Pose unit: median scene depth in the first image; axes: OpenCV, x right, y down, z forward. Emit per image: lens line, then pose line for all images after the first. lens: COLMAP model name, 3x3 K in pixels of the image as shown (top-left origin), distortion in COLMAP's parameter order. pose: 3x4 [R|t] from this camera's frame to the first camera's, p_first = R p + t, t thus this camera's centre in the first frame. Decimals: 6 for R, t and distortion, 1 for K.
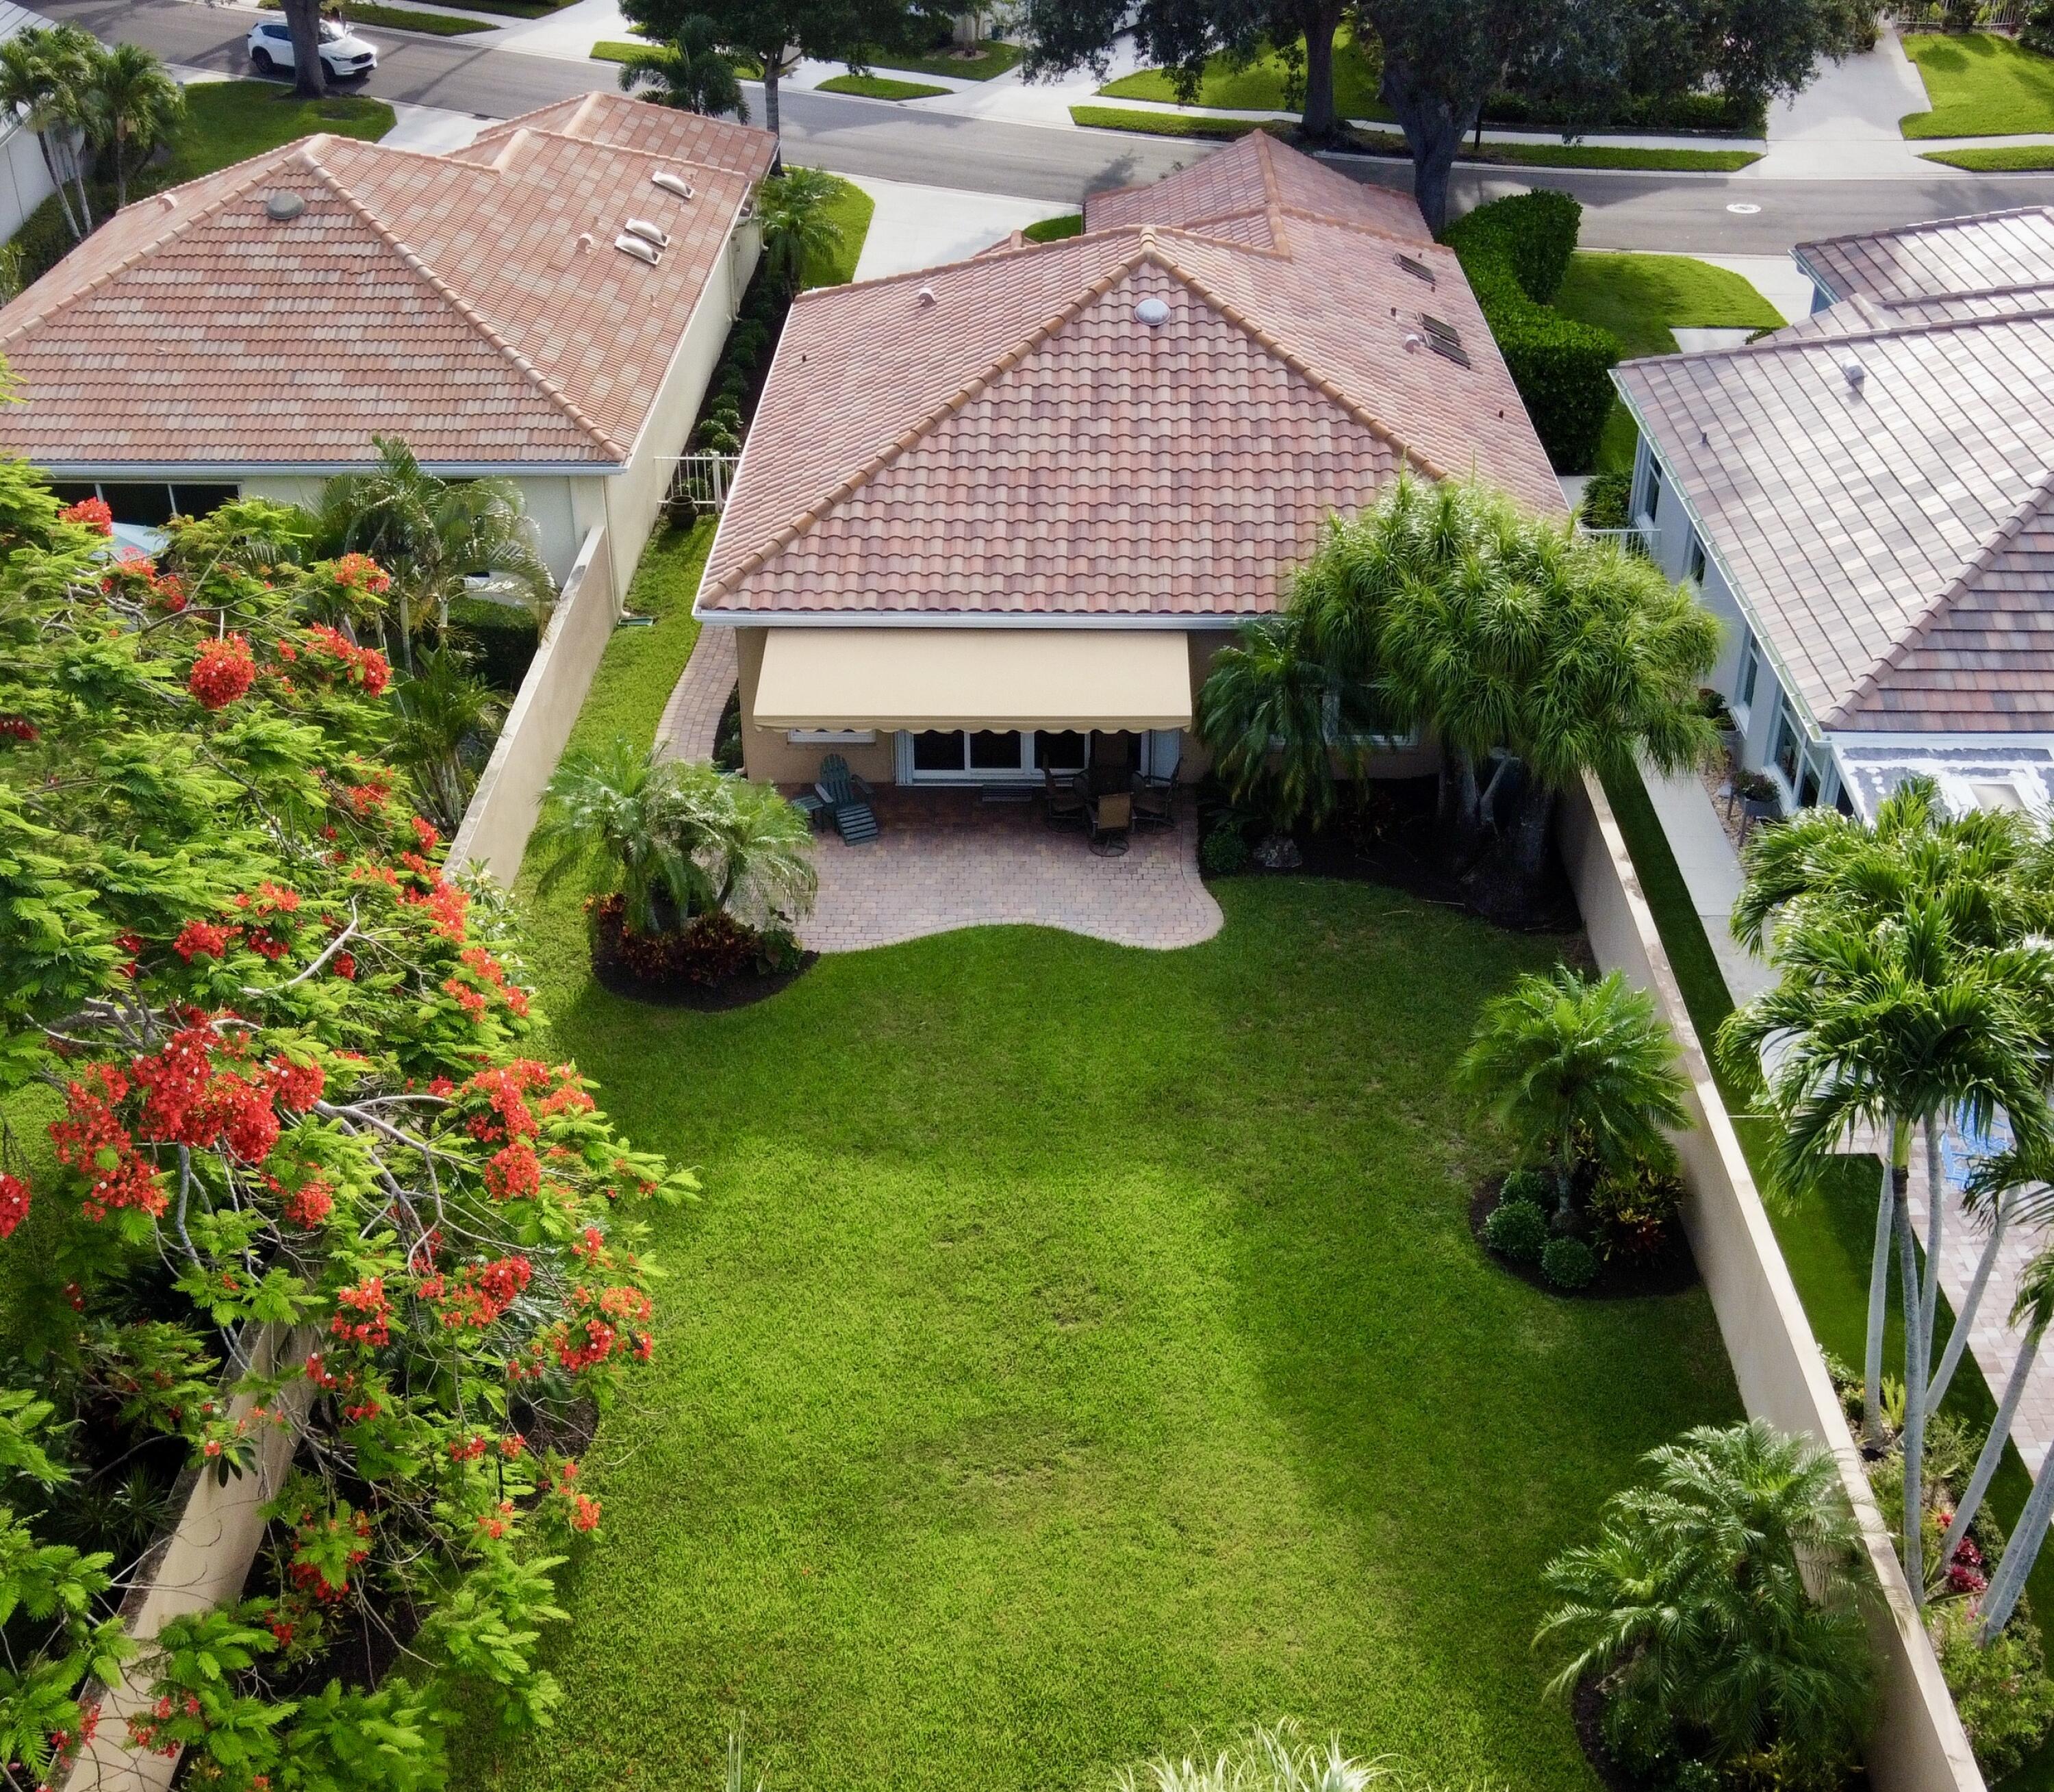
lens RADIAL K [[2437.3, 0, 1027.0], [0, 2437.3, 896.0], [0, 0, 1]] dist [-0.019172, 0.038072]
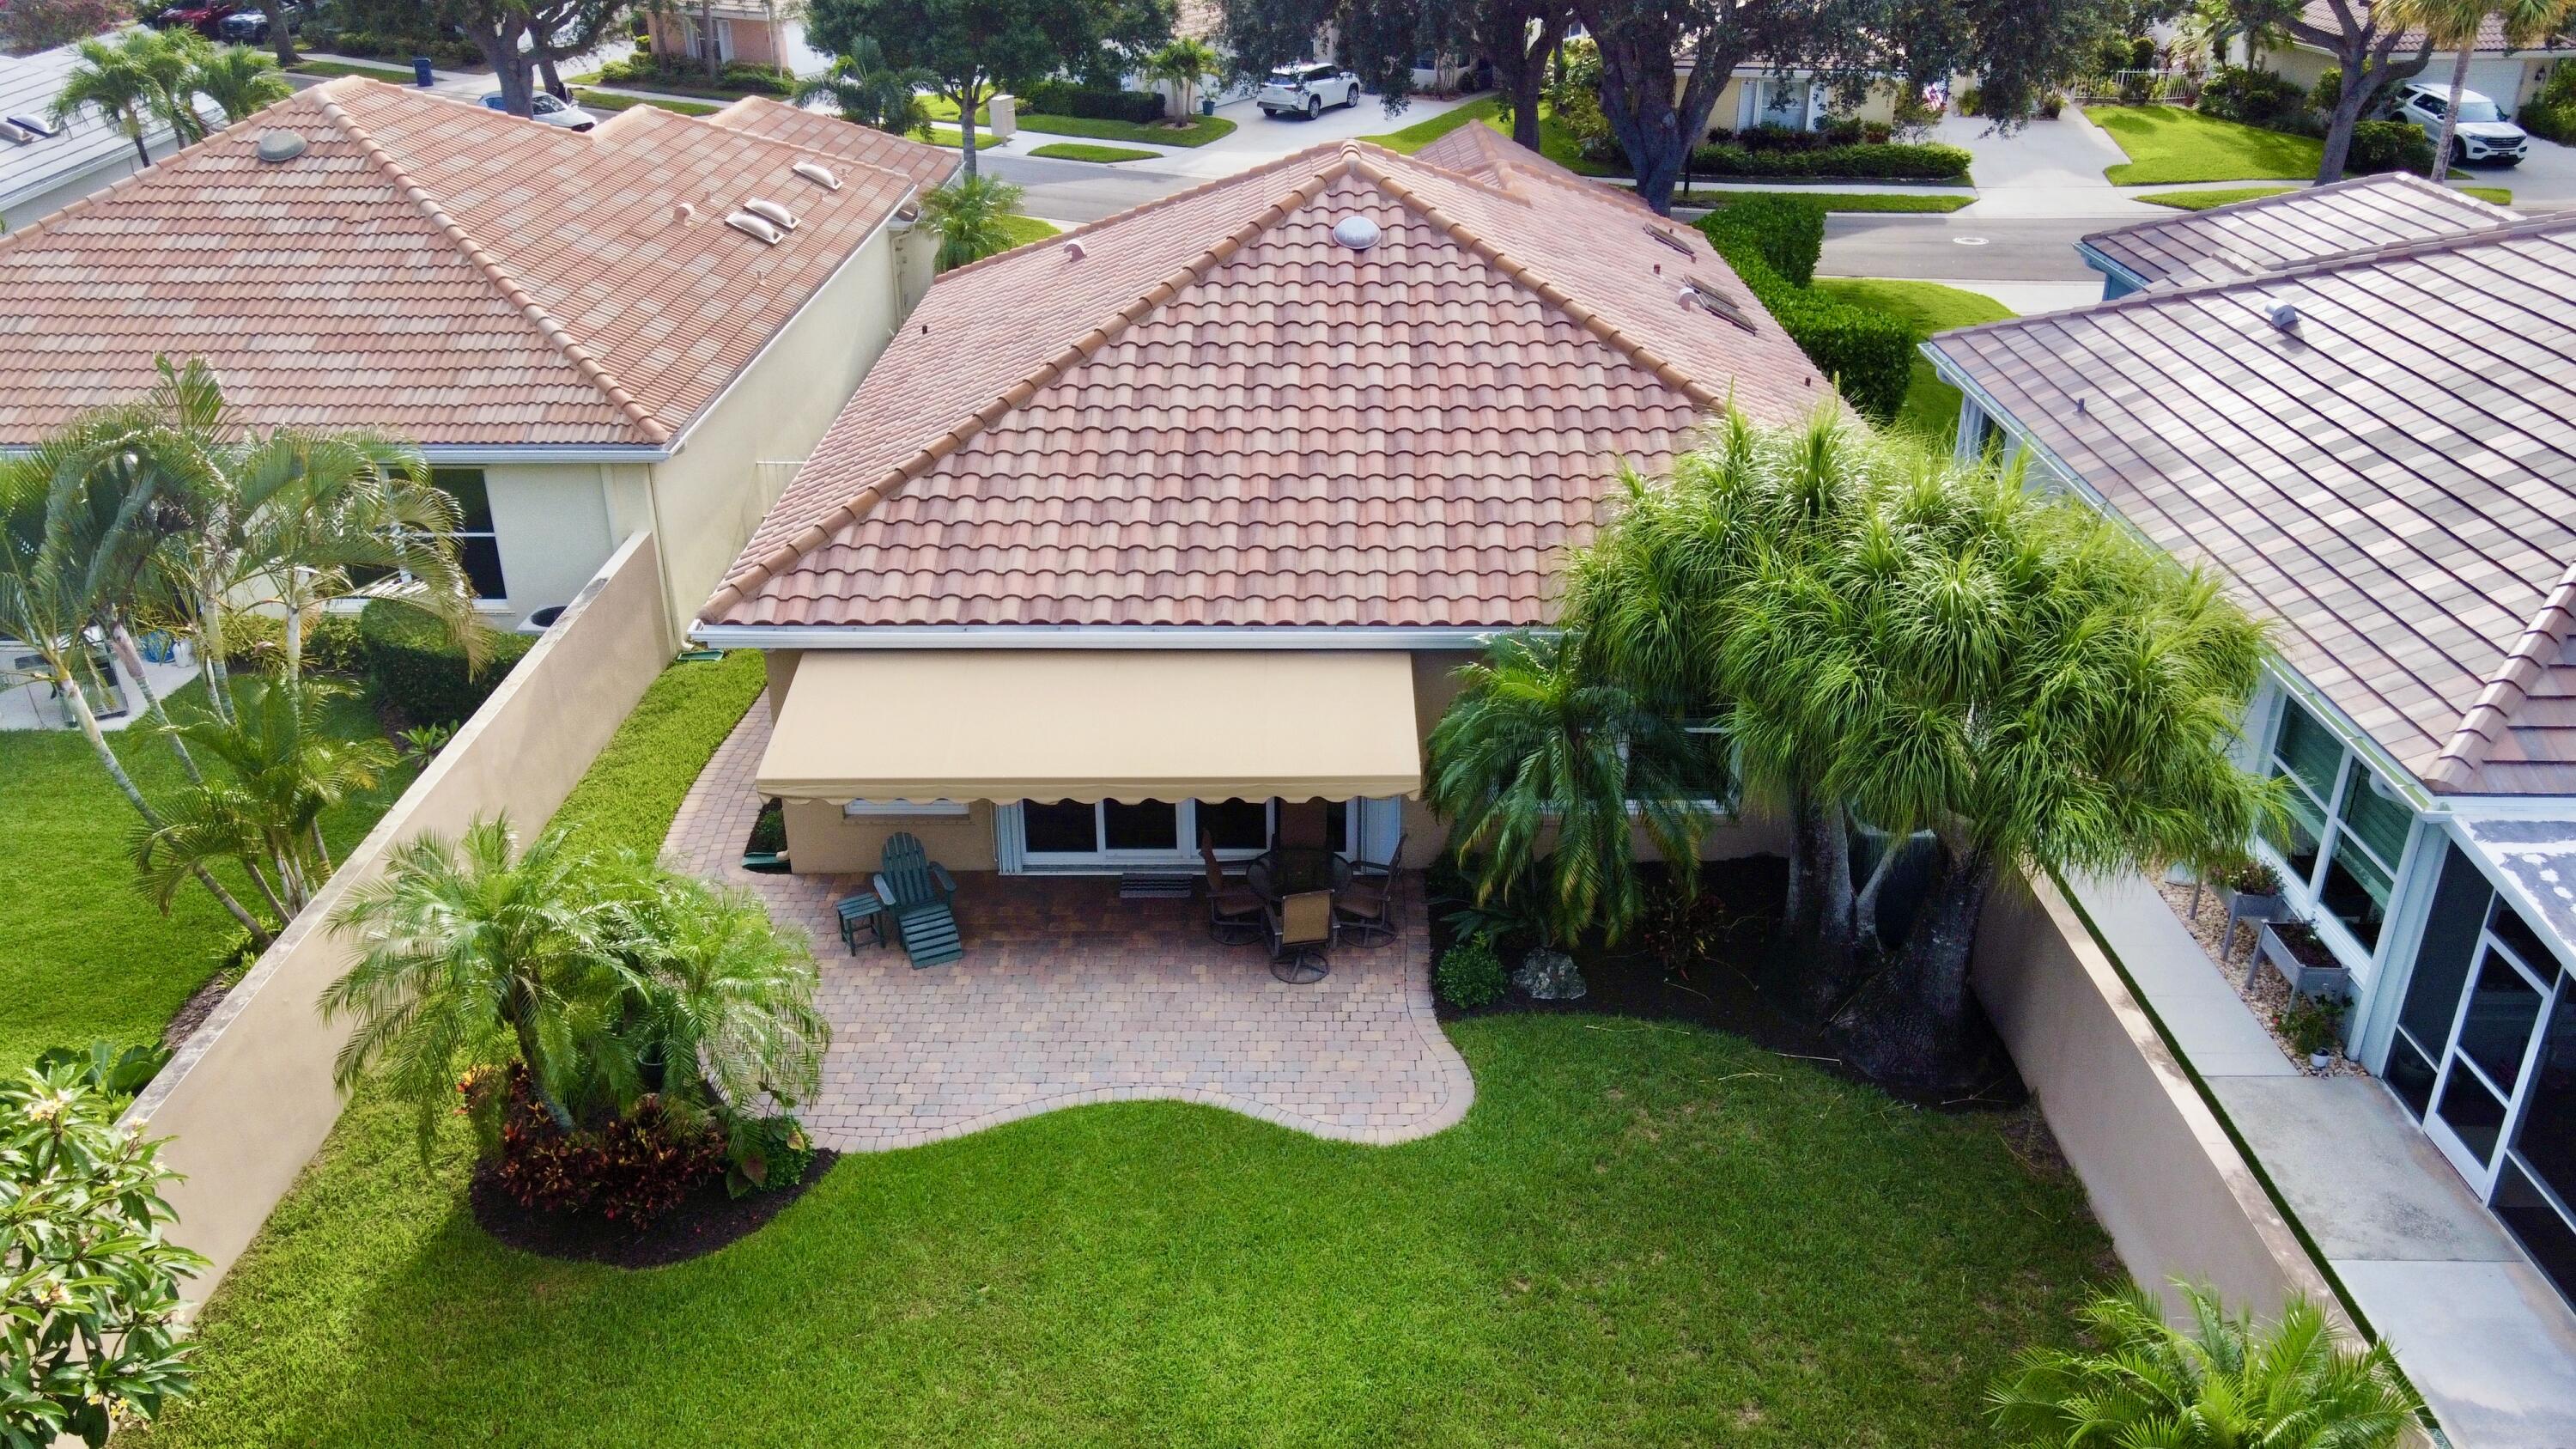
lens RADIAL K [[2010.5, 0, 1288.0], [0, 2010.5, 724.5], [0, 0, 1]] dist [-0.015451, 0.077322]
pose [[0.999911, -0.005781, 0.012024, 0.023374], [0.006884, 0.995566, -0.093811, -0.034178], [-0.011428, 0.093886, 0.995517, 0.423334]]
